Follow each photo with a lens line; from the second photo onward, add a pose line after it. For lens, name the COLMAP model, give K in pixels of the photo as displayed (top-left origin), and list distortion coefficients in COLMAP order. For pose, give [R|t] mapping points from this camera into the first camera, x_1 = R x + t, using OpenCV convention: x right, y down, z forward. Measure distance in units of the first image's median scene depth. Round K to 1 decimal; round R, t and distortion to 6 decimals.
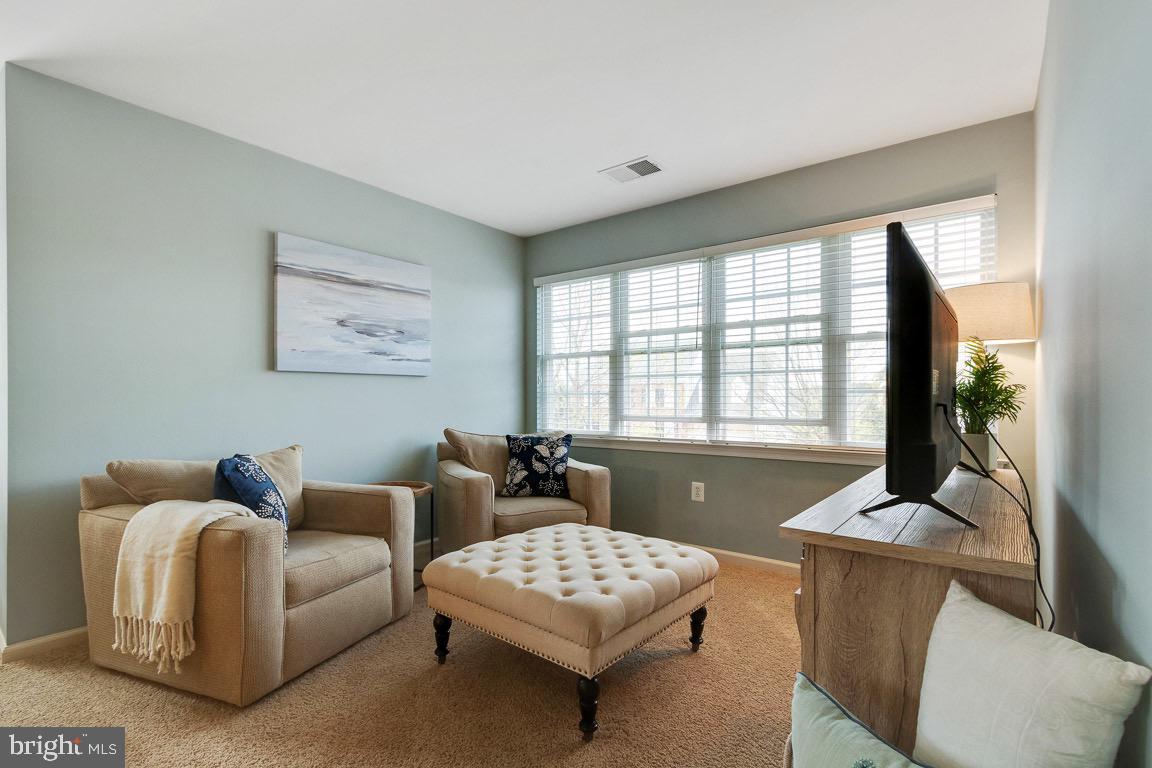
lens RADIAL K [[533.3, 0, 564.1], [0, 533.3, 401.1], [0, 0, 1]] dist [0.006084, -0.001765]
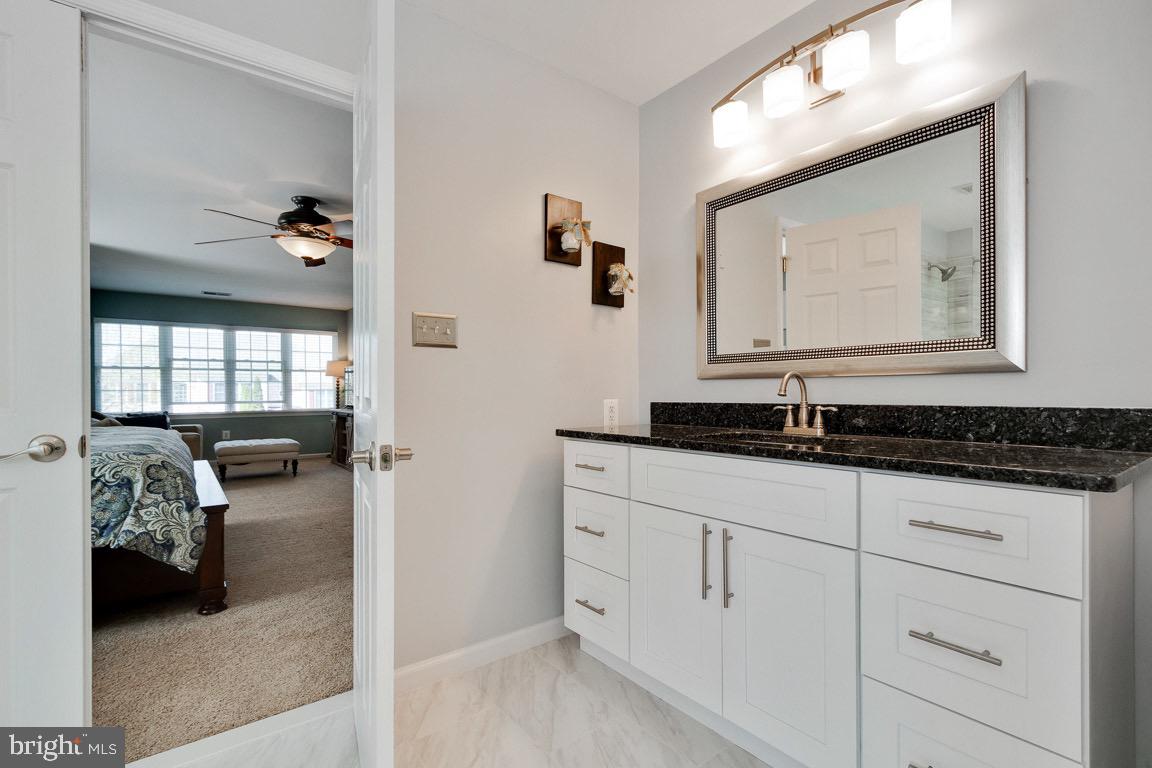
lens RADIAL K [[533.3, 0, 574.7], [0, 533.3, 389.2], [0, 0, 1]] dist [0.006084, -0.001765]
pose [[0.231684, 0.014248, 0.972687, -1.586697], [0.025139, 0.999471, -0.020628, 0.064582], [-0.972466, 0.029232, 0.231204, -0.930618]]
